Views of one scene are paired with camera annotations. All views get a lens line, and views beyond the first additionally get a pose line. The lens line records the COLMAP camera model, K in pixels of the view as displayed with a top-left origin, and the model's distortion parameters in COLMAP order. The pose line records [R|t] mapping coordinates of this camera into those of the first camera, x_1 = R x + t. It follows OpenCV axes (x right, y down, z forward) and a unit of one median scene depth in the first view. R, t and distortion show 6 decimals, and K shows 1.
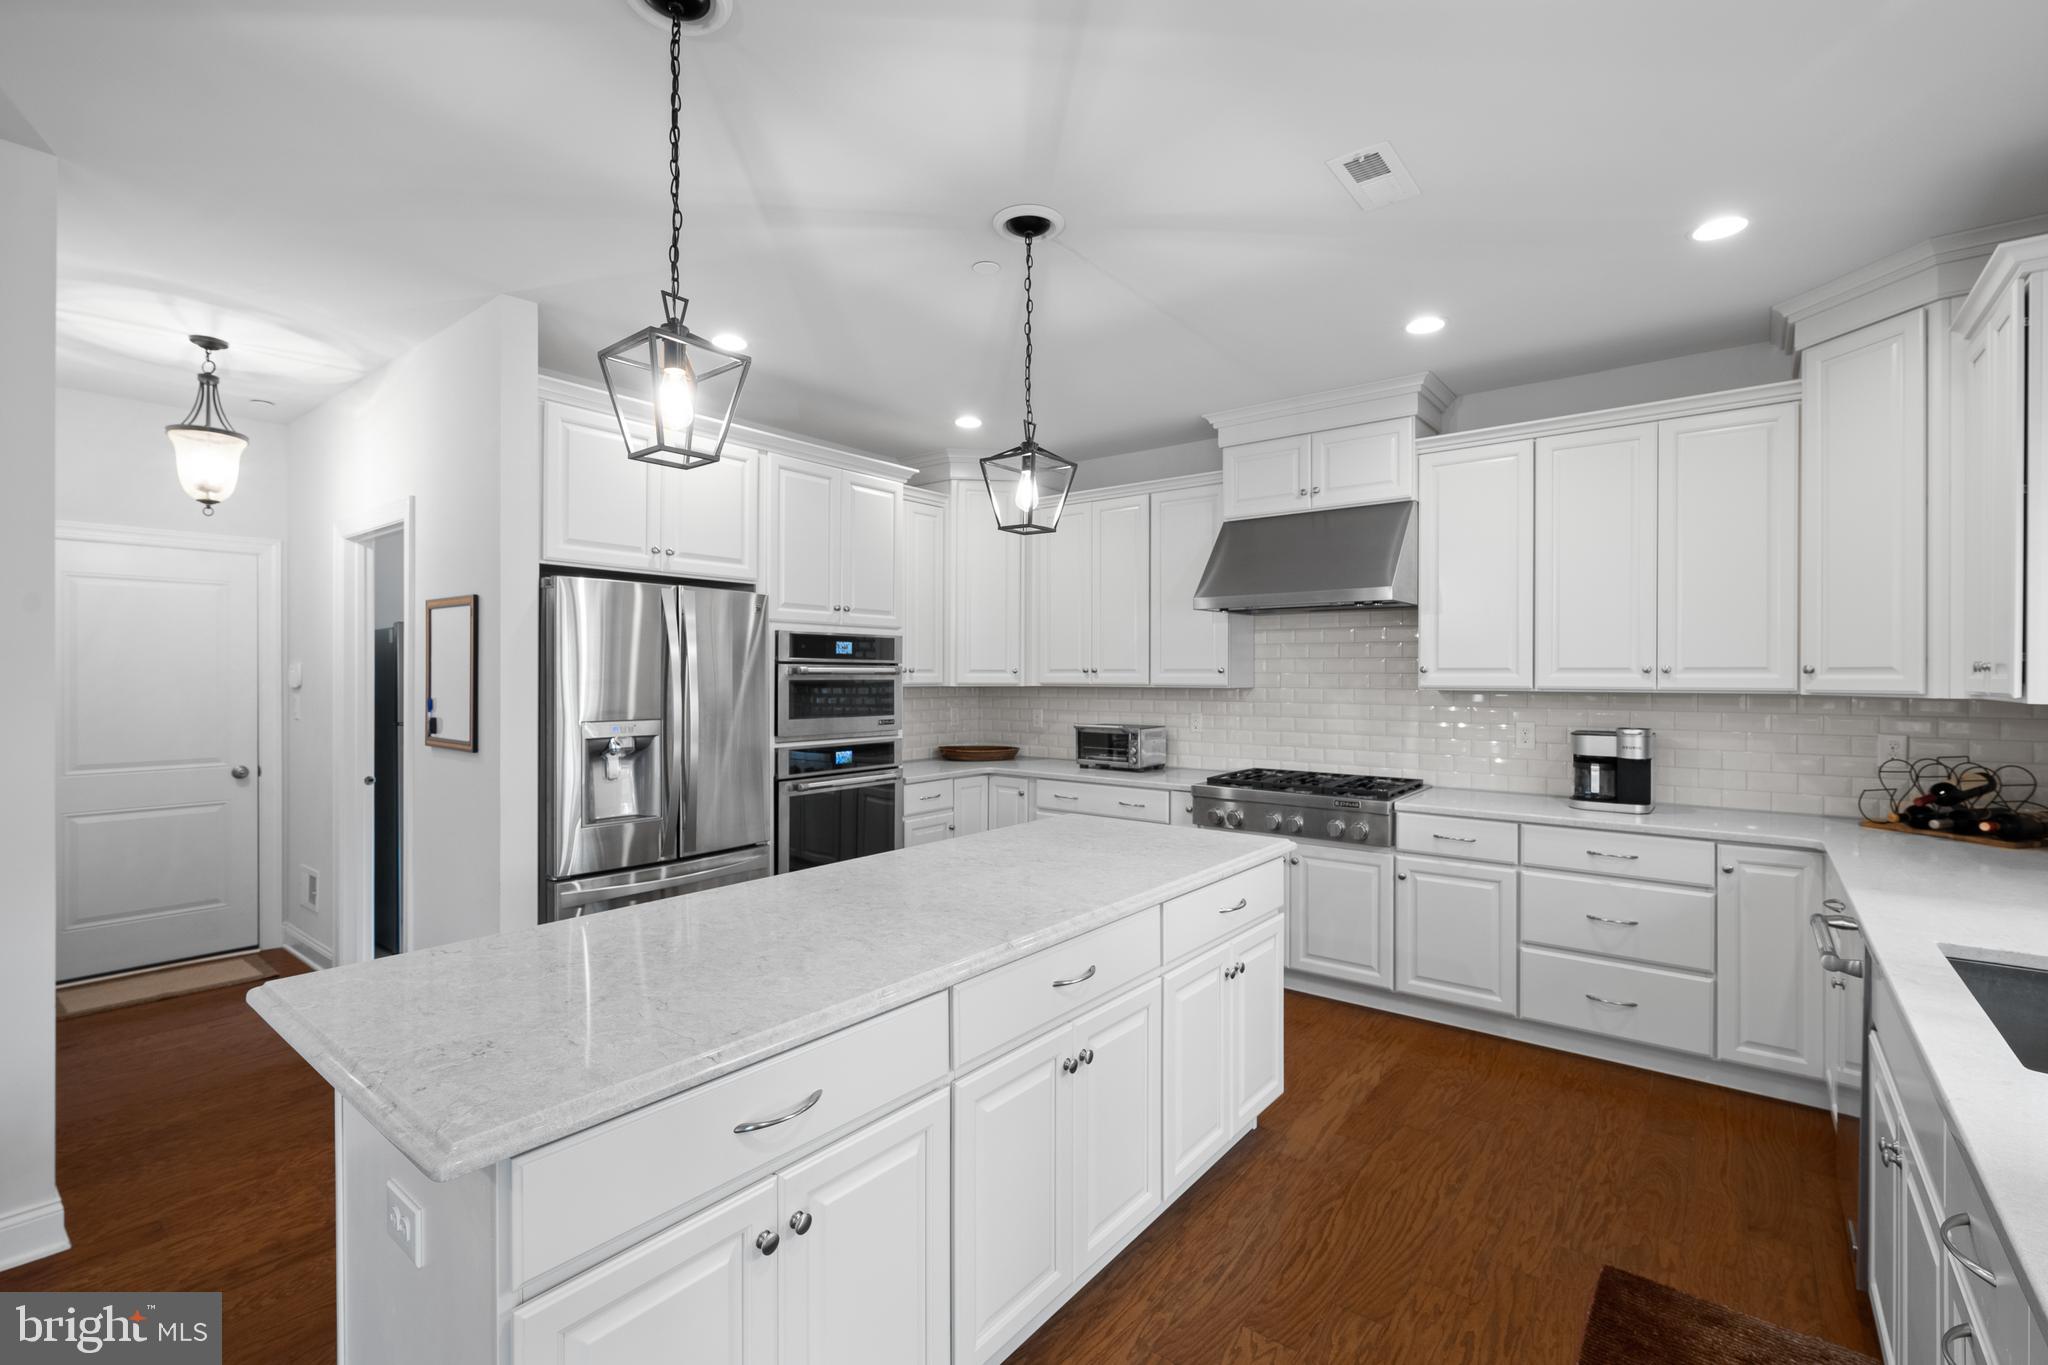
lens RADIAL K [[897.2, 0, 1011.3], [0, 897.2, 672.7], [0, 0, 1]] dist [-0.011576, 0.001089]
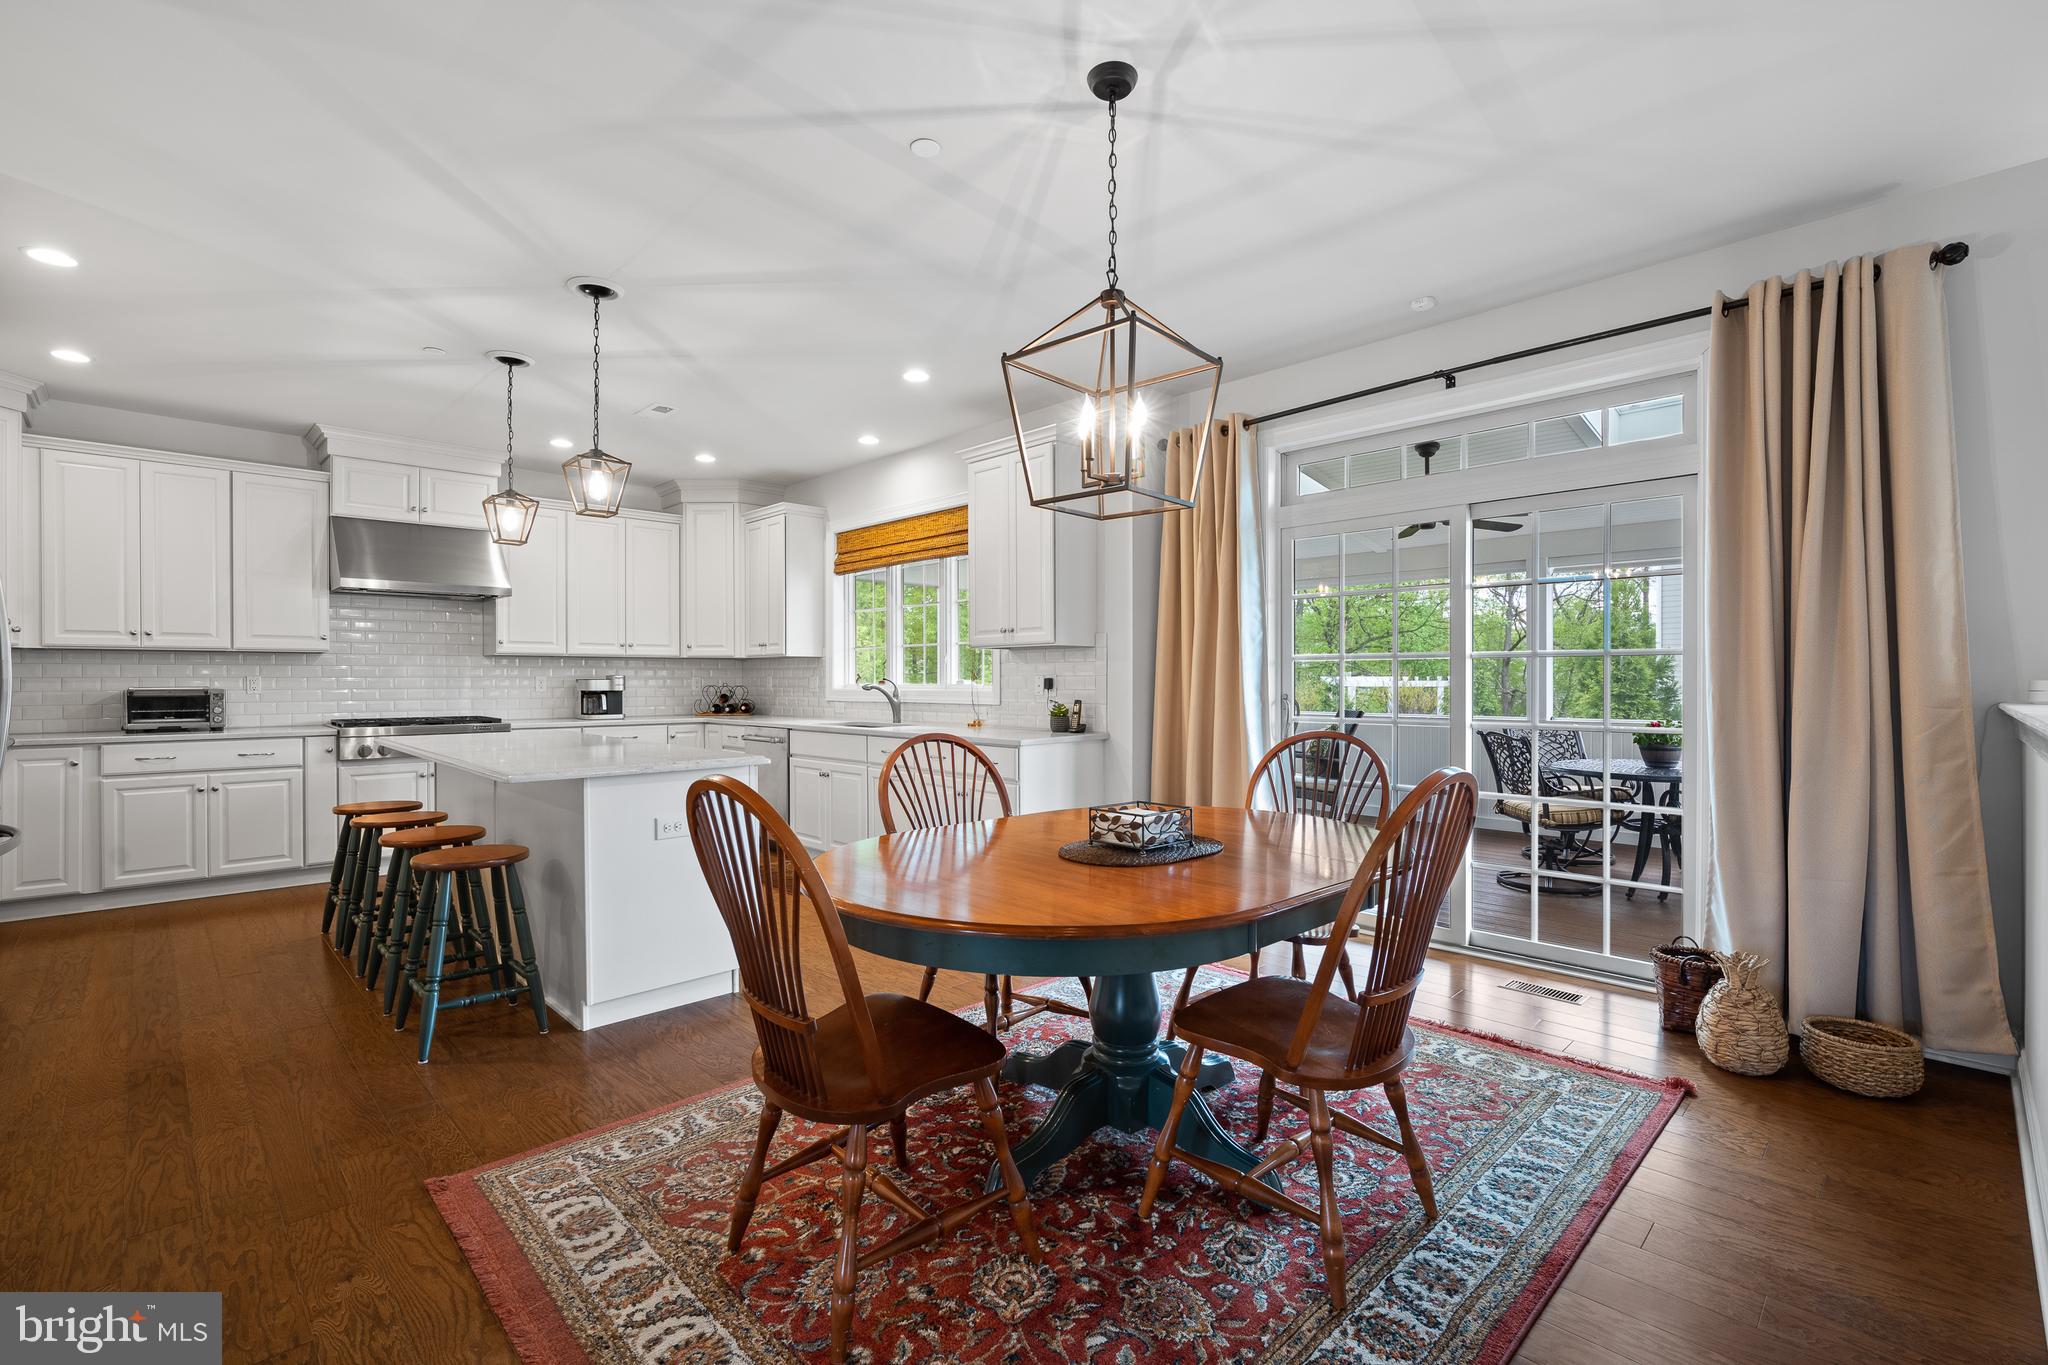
lens RADIAL K [[897.2, 0, 1036.5], [0, 897.2, 686.5], [0, 0, 1]] dist [-0.011576, 0.001089]
pose [[0.114298, -0.009560, 0.993401, -1.147297], [-0.000252, 0.999953, 0.009652, 0.069767], [-0.993447, -0.001354, 0.114290, -0.124554]]
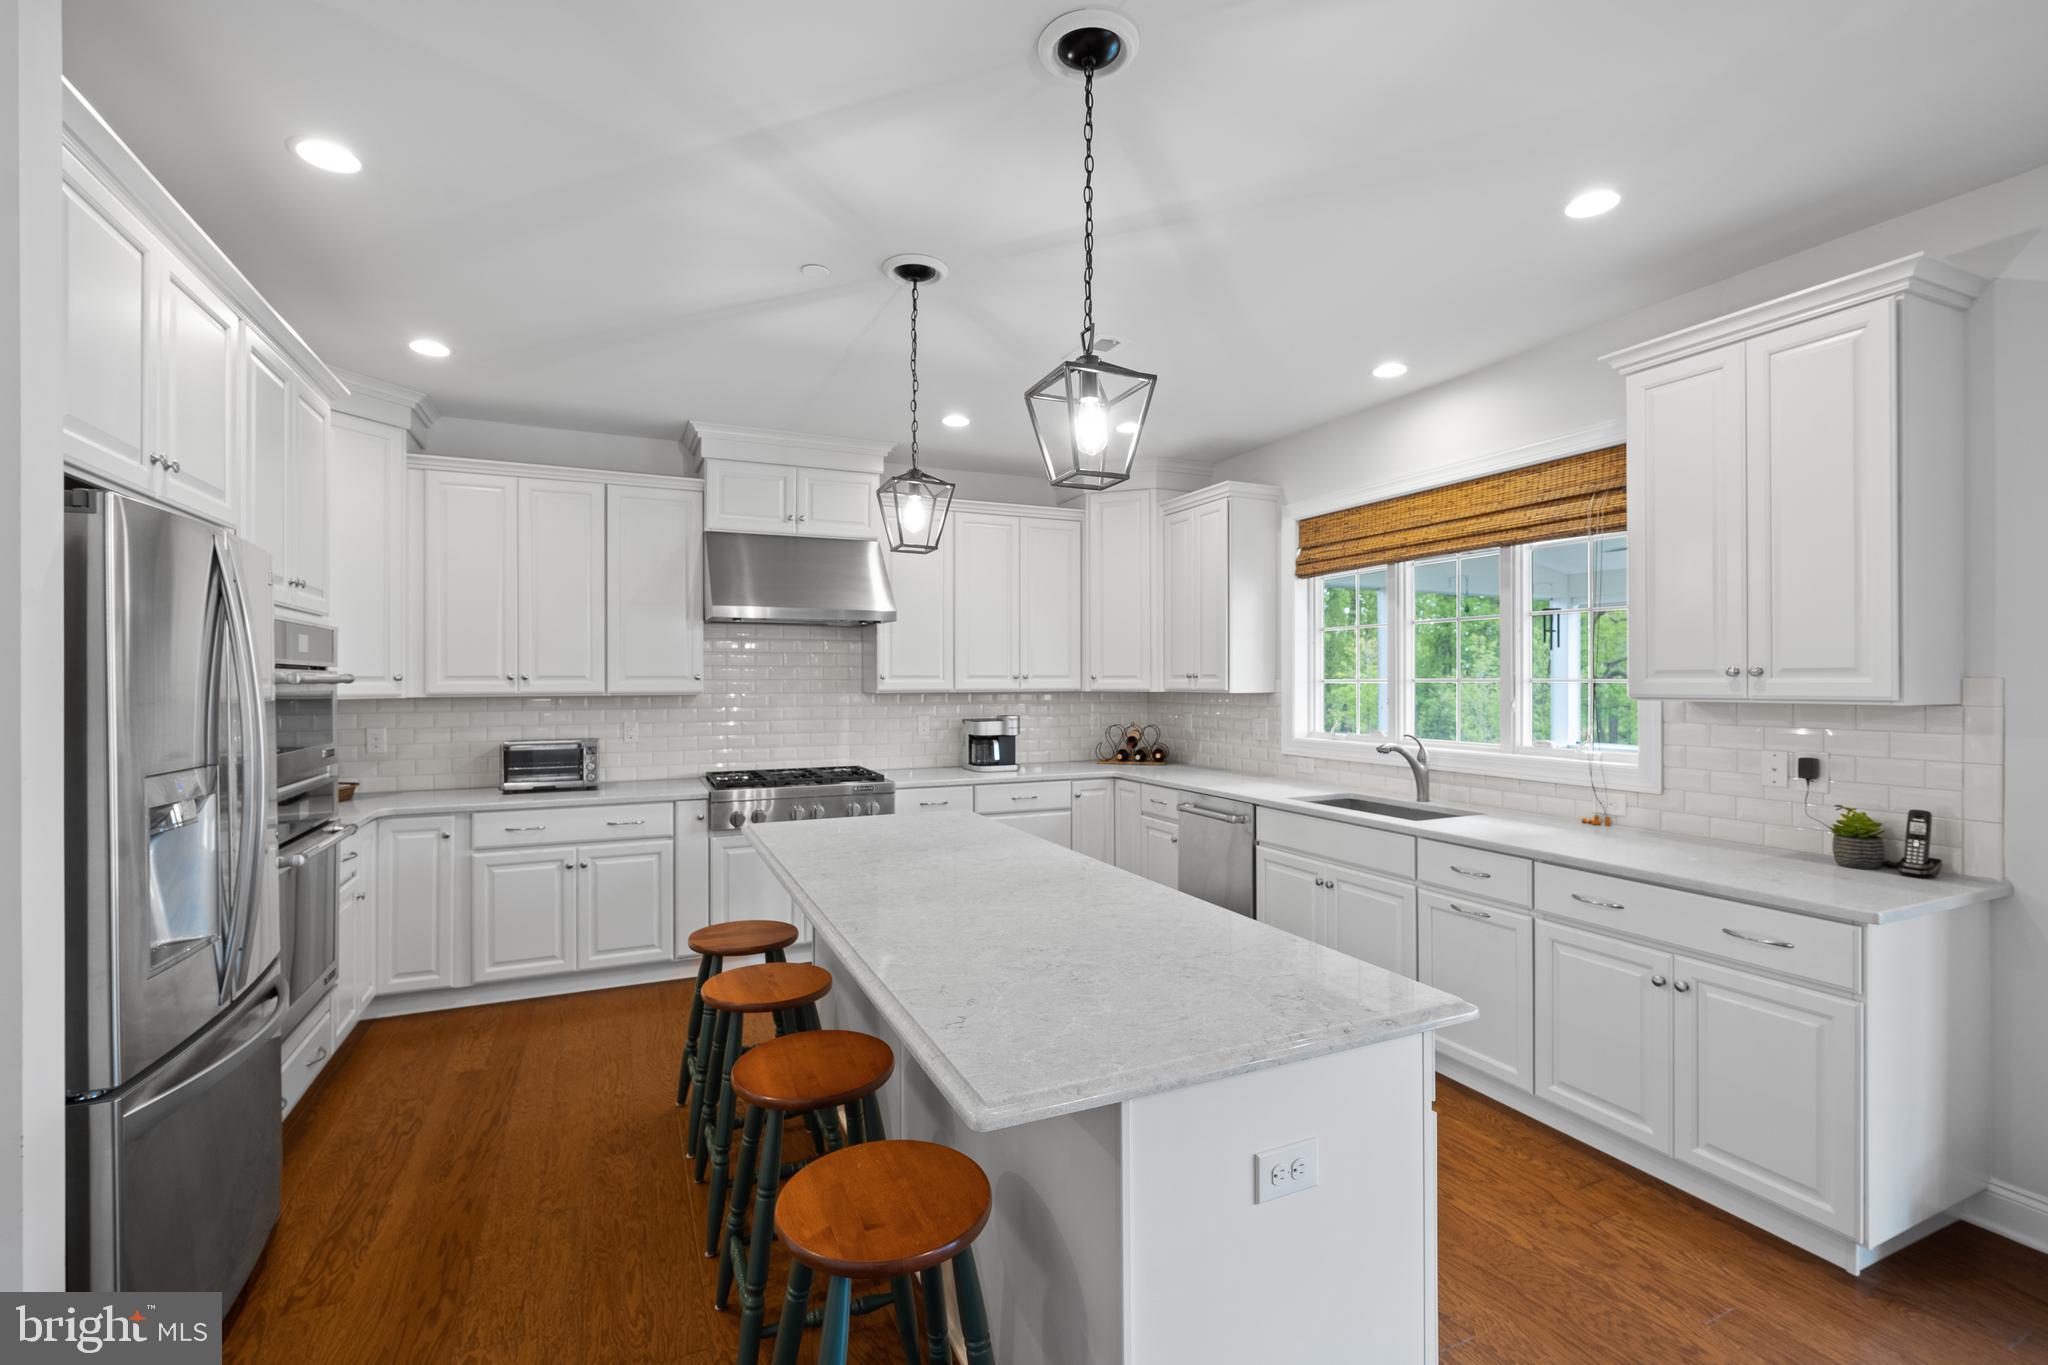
lens RADIAL K [[897.2, 0, 1032.6], [0, 897.2, 675.7], [0, 0, 1]] dist [-0.011576, 0.001089]
pose [[0.445933, 0.001482, 0.895065, -0.674310], [0.001765, 0.999995, -0.002535, -0.001585], [-0.895065, 0.002711, 0.445928, 0.287763]]
